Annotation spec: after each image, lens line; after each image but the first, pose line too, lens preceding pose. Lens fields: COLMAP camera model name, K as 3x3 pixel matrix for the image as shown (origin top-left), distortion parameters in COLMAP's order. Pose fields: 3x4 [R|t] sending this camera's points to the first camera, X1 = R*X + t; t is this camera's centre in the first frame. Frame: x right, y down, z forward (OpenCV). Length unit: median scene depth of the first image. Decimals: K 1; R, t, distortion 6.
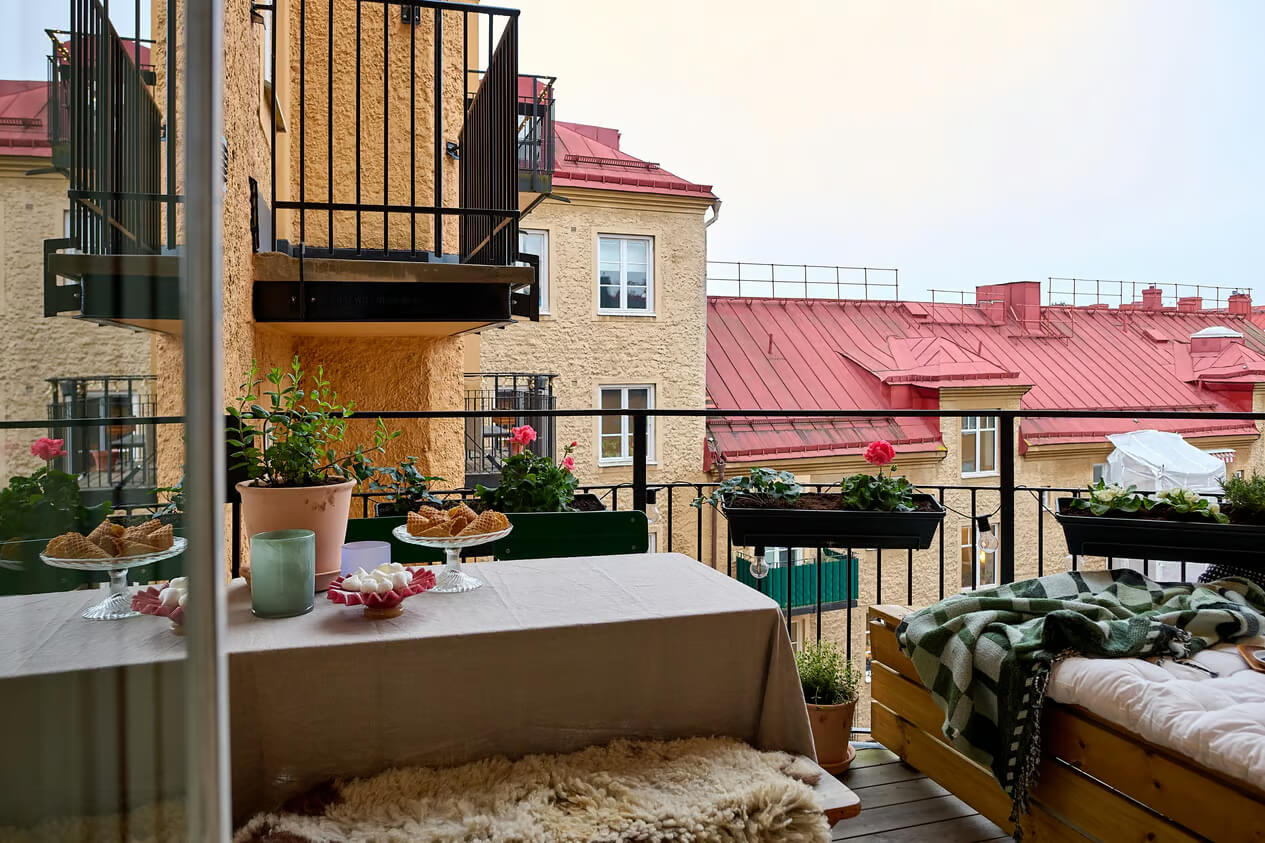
lens RADIAL K [[891.2, 0, 632.7], [0, 891.2, 410.5], [0, 0, 1]] dist [-0.002688, -0.001969]
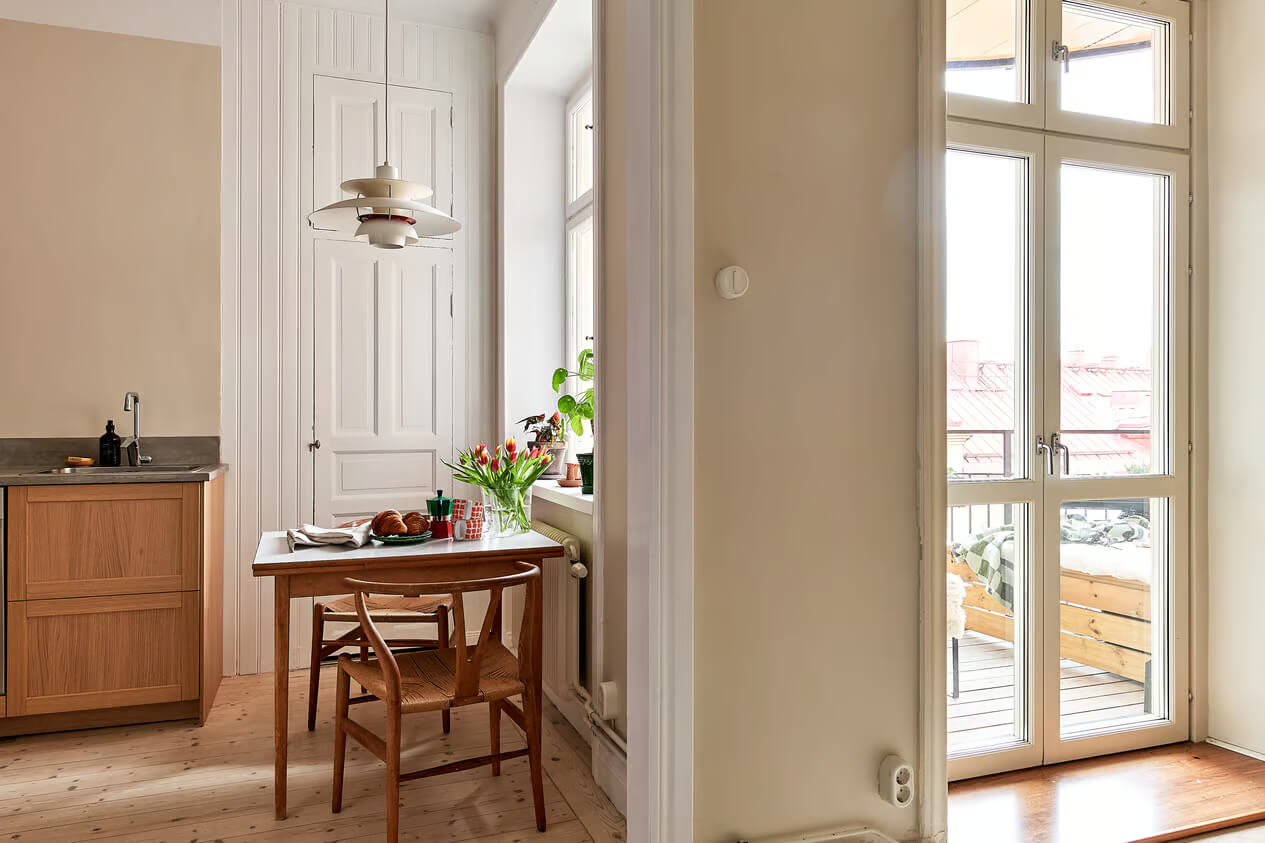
lens RADIAL K [[891.2, 0, 632.7], [0, 891.2, 410.5], [0, 0, 1]] dist [-0.002688, -0.001969]
pose [[0.997920, 0.001280, 0.064458, -0.503303], [0.002454, 0.998324, -0.057824, 0.077535], [-0.064424, 0.057862, 0.996244, -0.826931]]
